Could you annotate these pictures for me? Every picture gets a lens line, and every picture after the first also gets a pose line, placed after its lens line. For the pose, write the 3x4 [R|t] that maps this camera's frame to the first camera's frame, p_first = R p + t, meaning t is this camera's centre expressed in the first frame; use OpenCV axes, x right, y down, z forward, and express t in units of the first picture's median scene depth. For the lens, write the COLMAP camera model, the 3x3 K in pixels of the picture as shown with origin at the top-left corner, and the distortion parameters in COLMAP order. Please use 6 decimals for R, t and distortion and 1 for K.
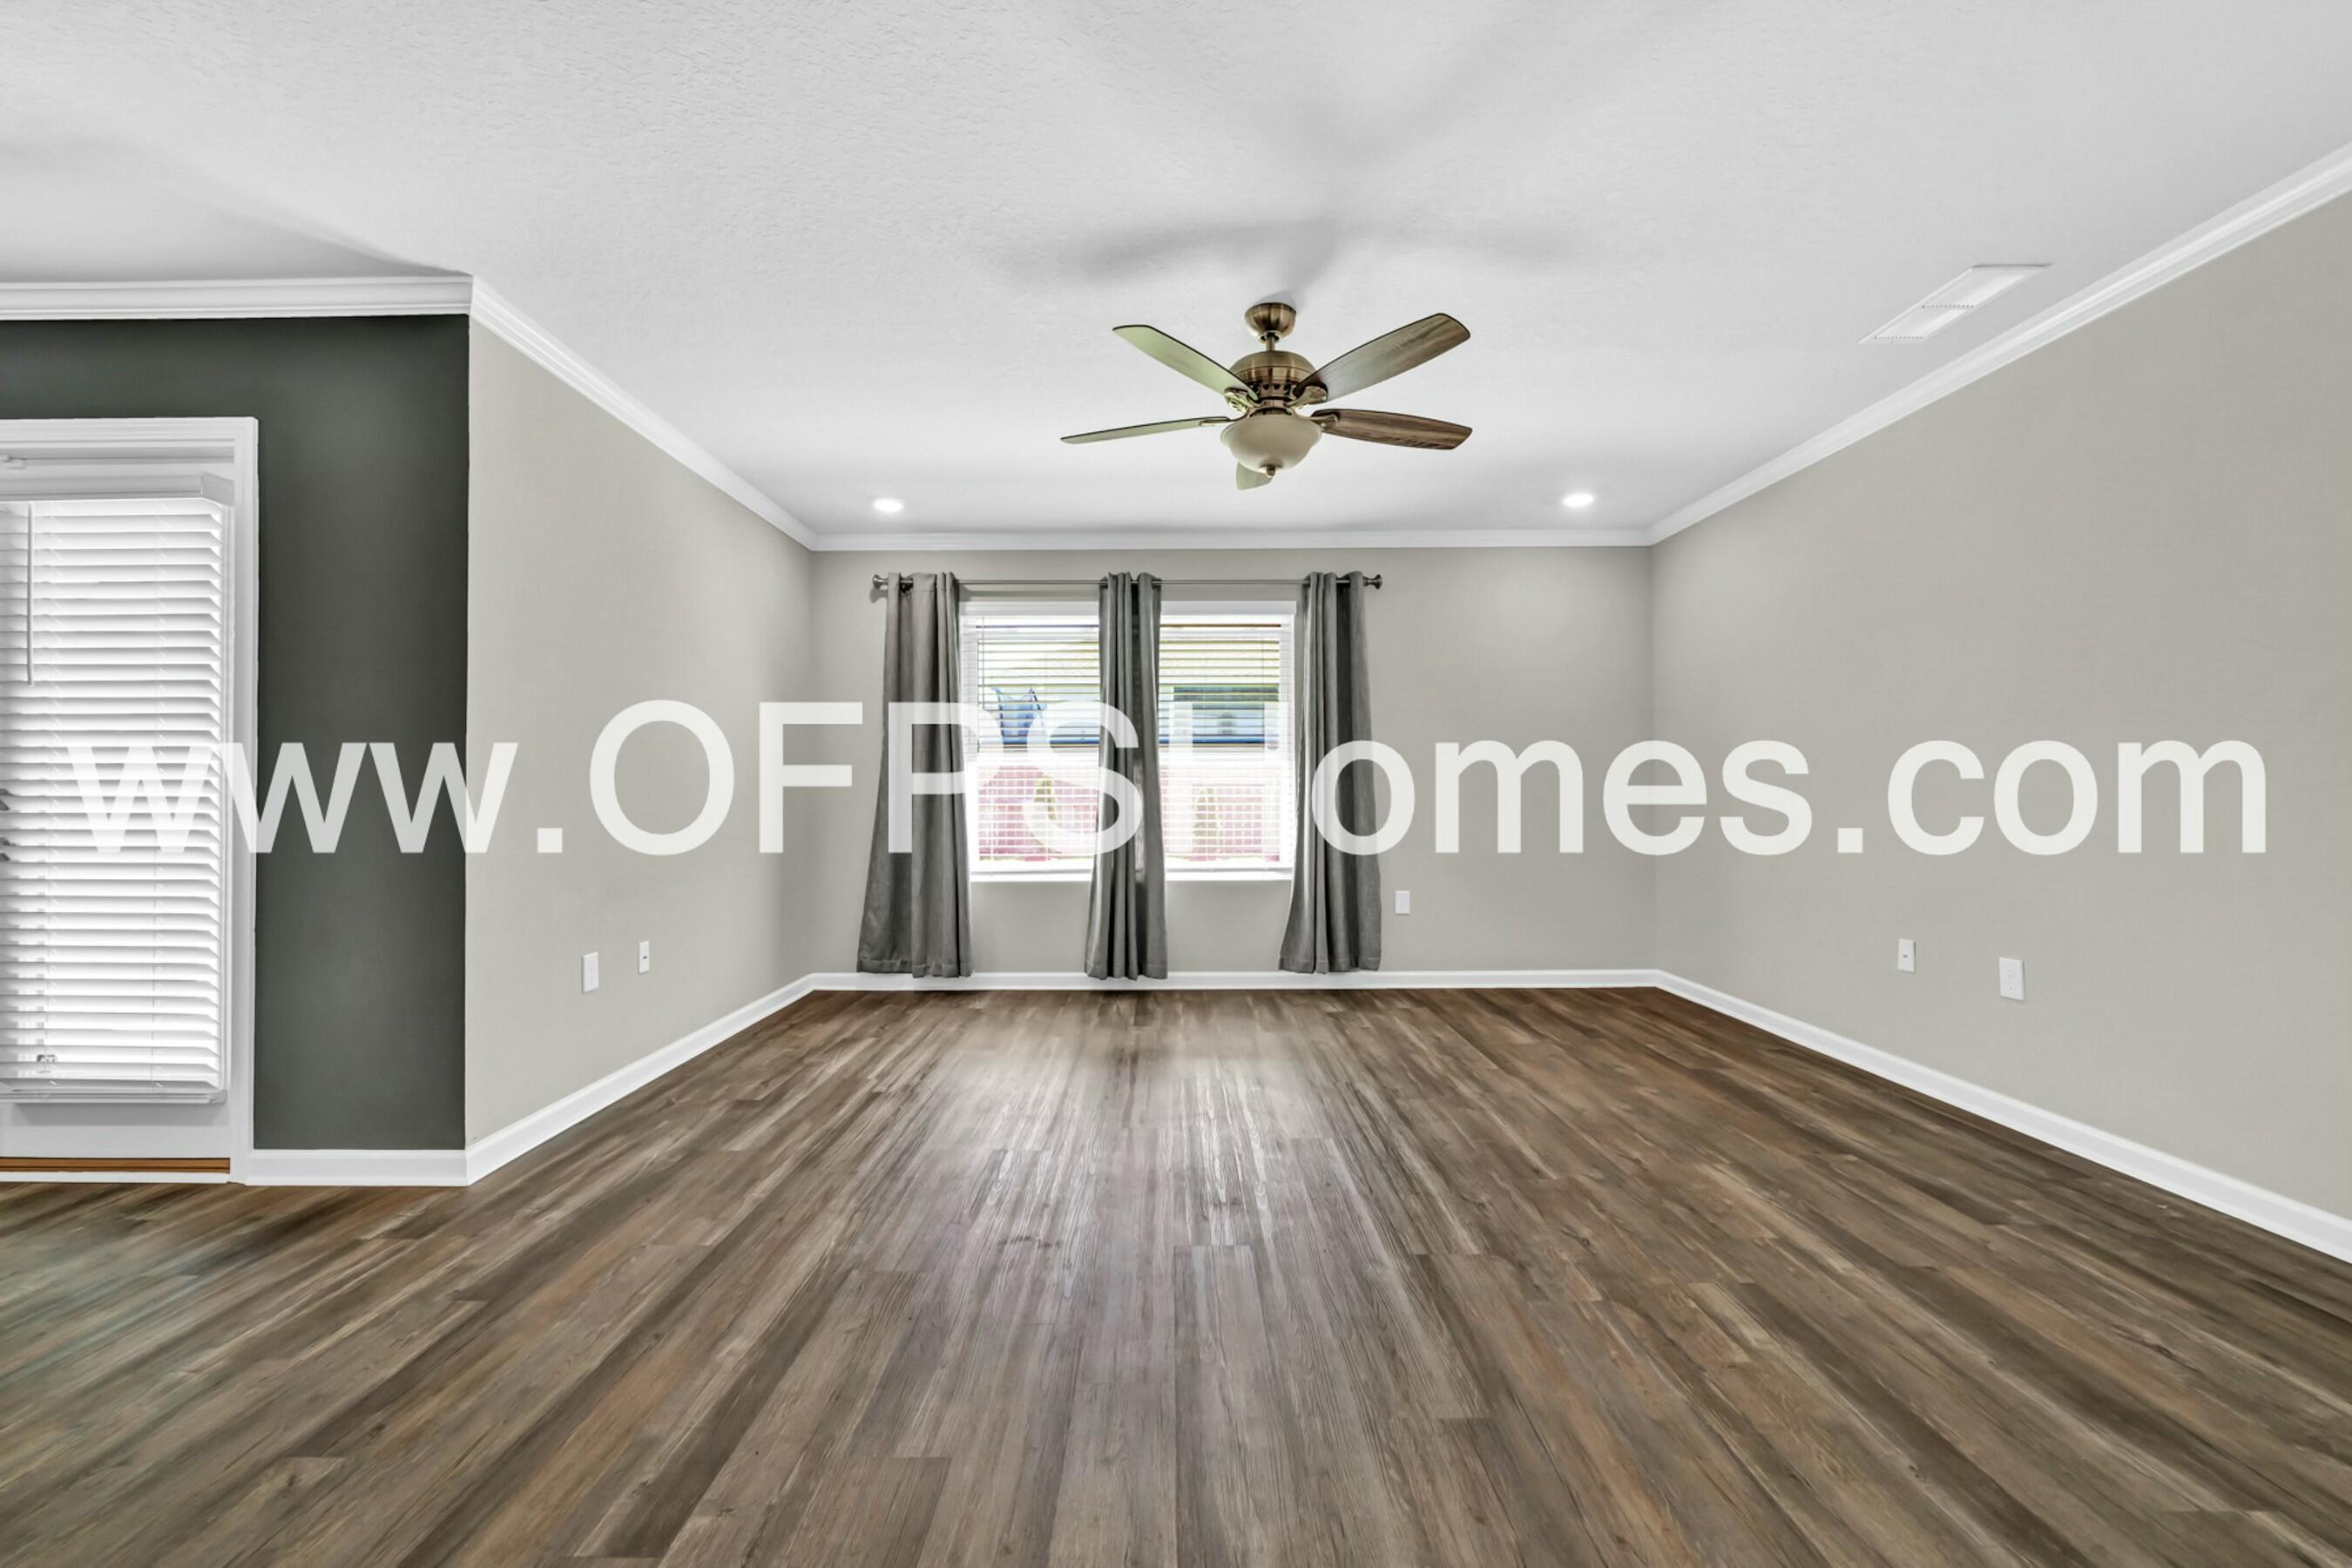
lens RADIAL K [[928.0, 0, 1172.5], [0, 928.0, 766.5], [0, 0, 1]] dist [-0.018147, 0.002099]
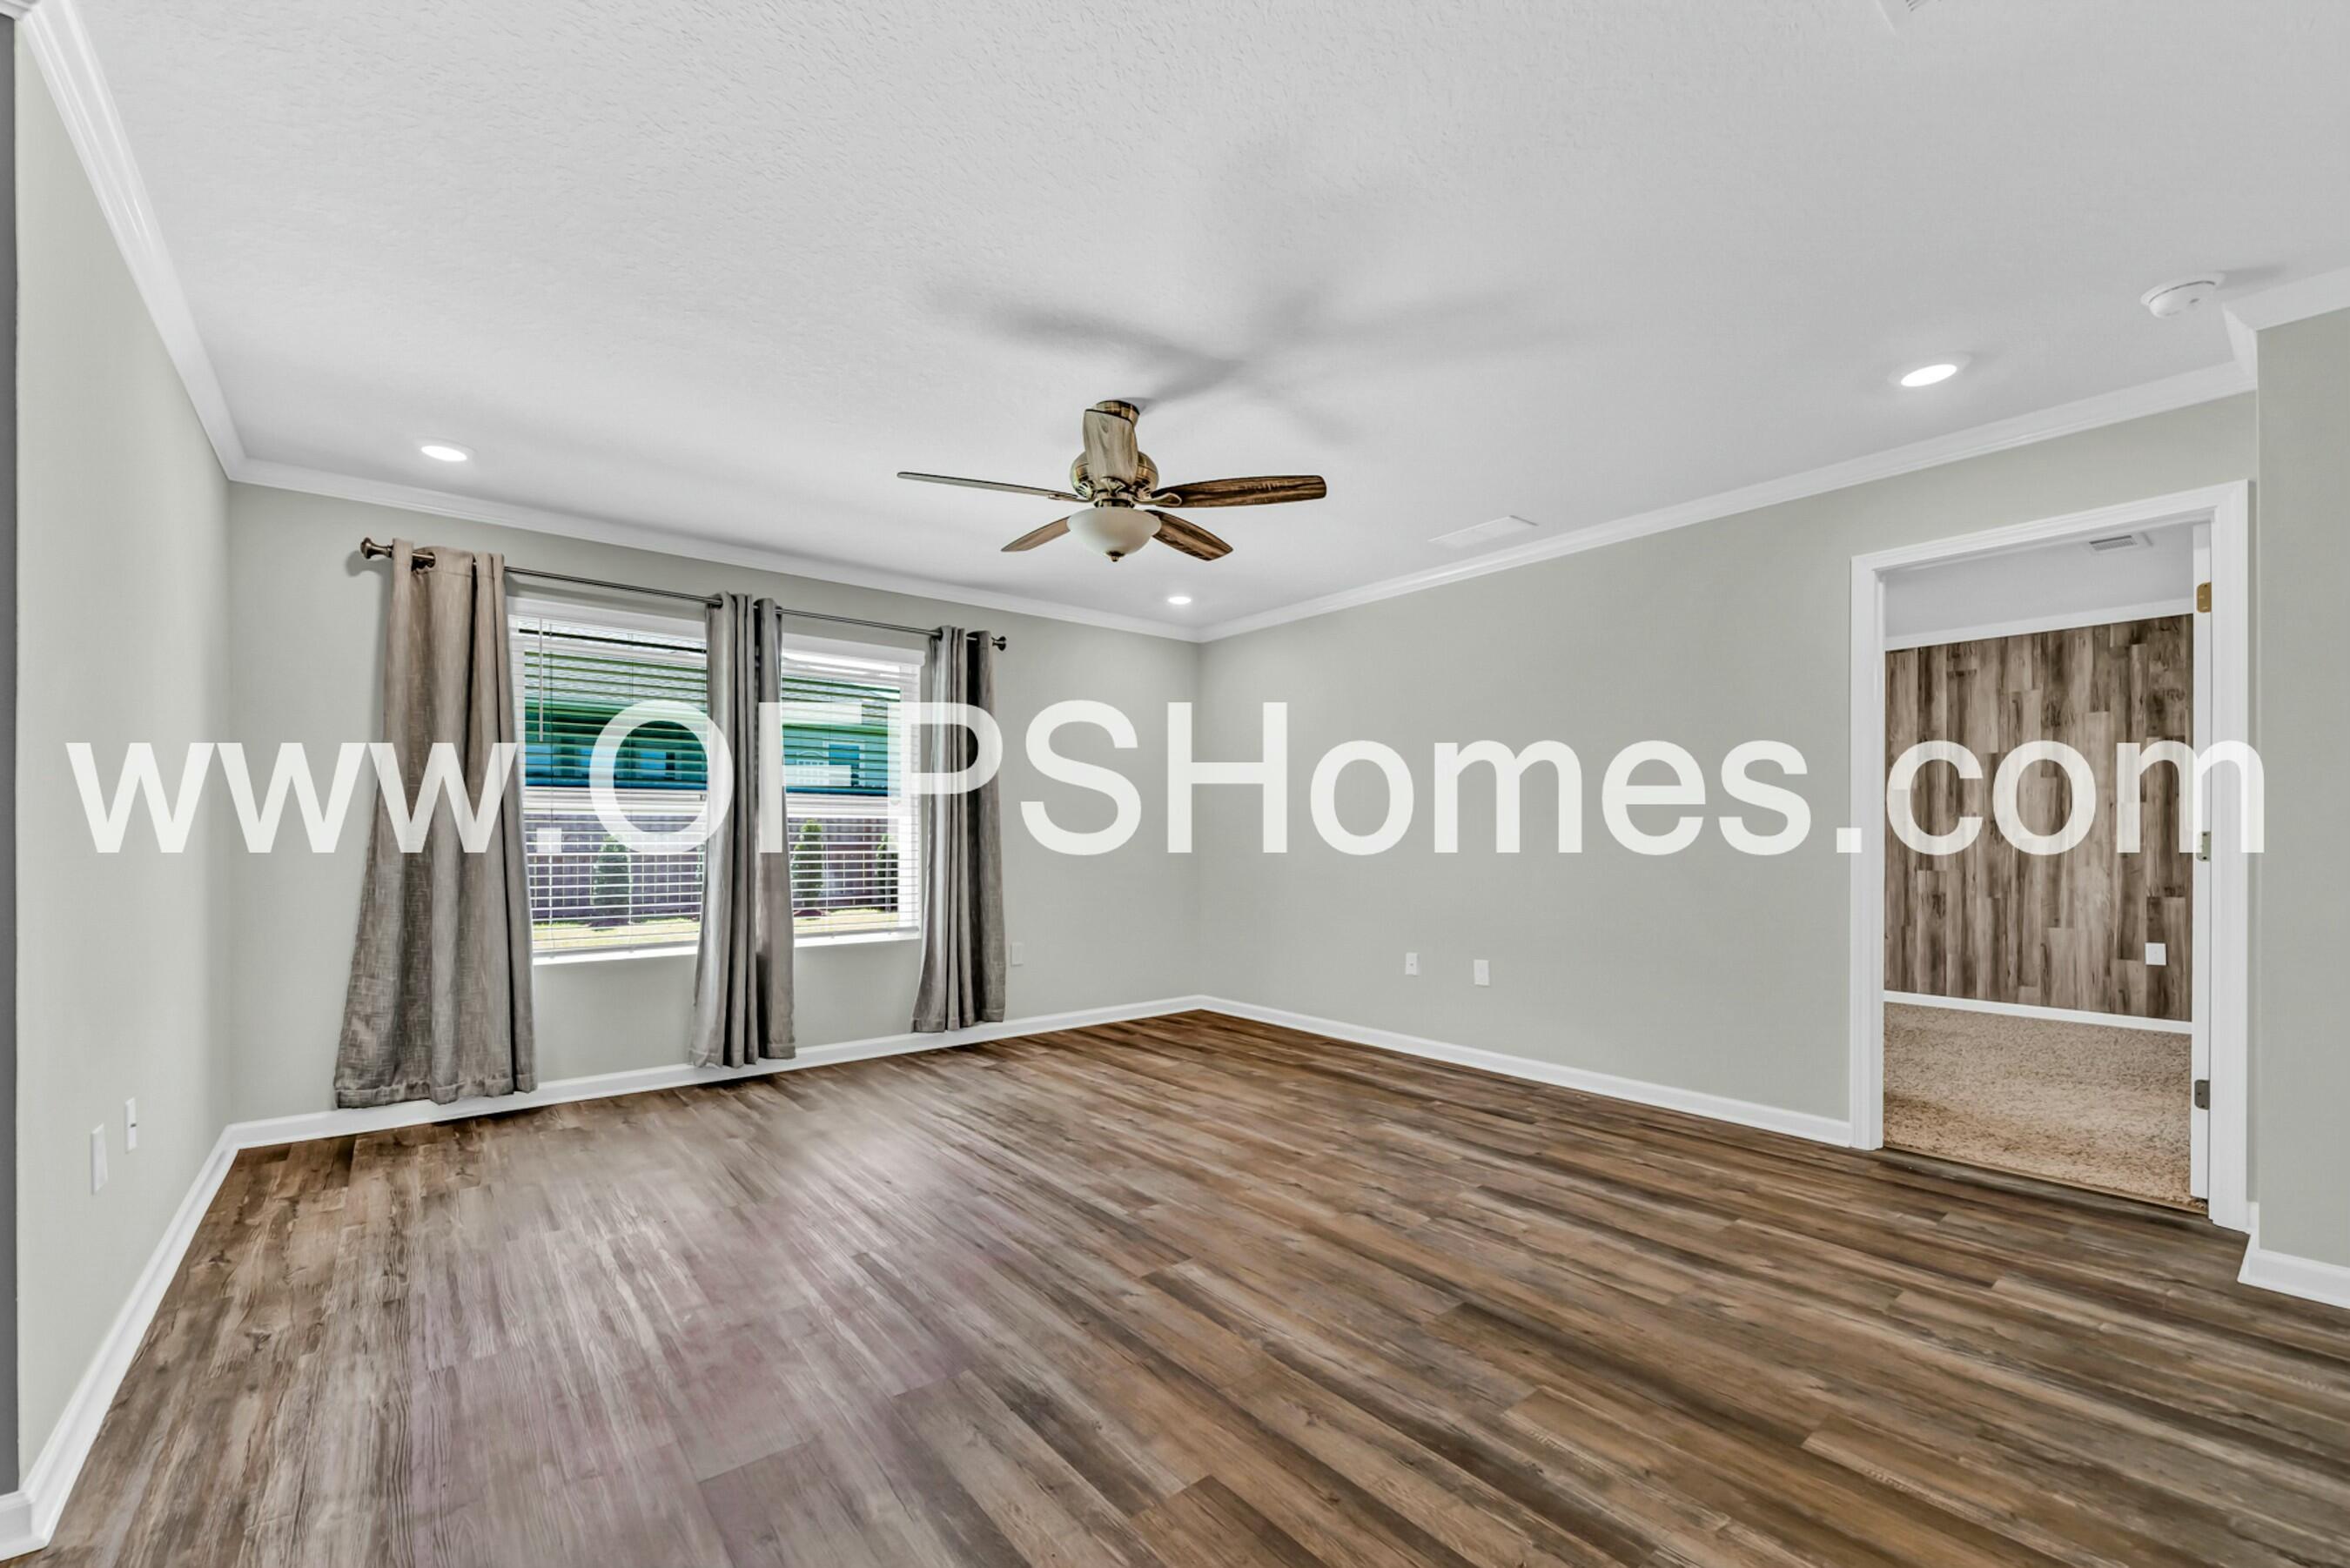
lens RADIAL K [[927.1, 0, 1195.2], [0, 927.1, 854.5], [0, 0, 1]] dist [-0.018147, 0.002099]
pose [[0.767430, -0.000988, 0.641132, -0.510137], [-0.024890, 0.999199, 0.031333, -0.014263], [-0.640649, -0.040004, 0.766791, 0.110063]]
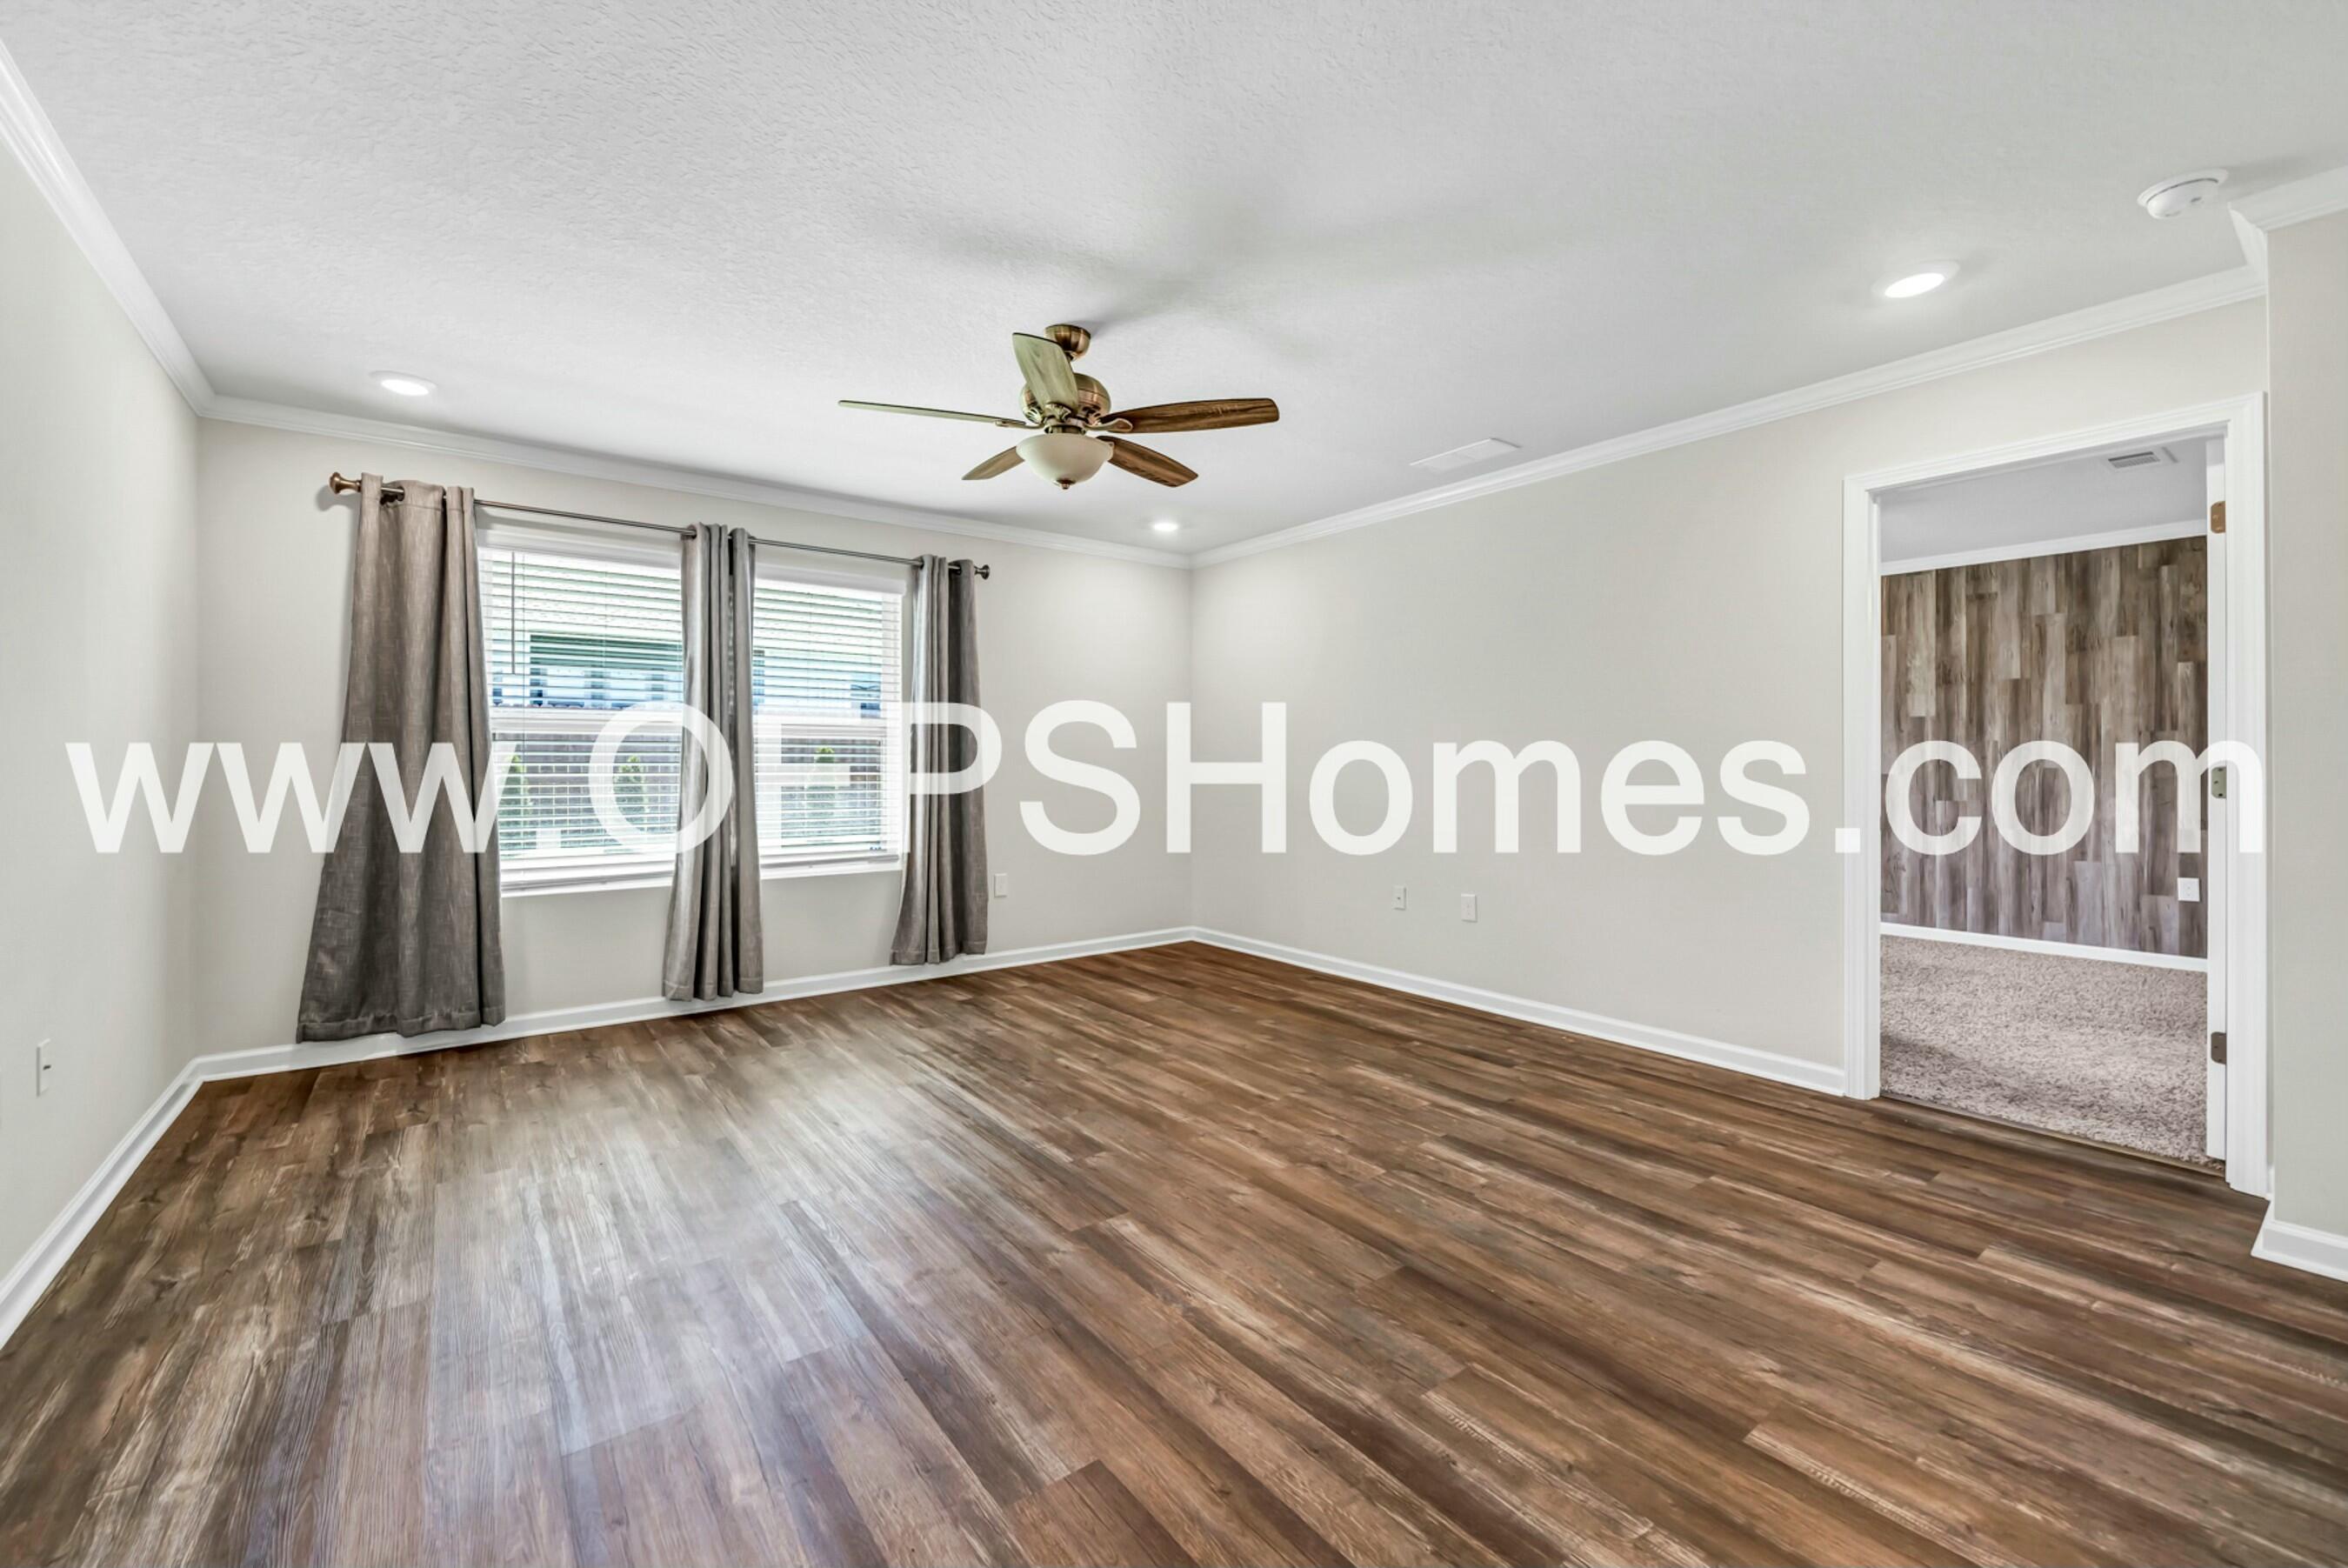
lens RADIAL K [[926.5, 0, 1194.0], [0, 926.5, 771.0], [0, 0, 1]] dist [-0.018147, 0.002099]
pose [[0.785859, 0.003749, 0.618395, -0.423653], [-0.024147, 0.999405, 0.024626, -0.028903], [-0.617935, -0.034285, 0.785482, 0.084016]]
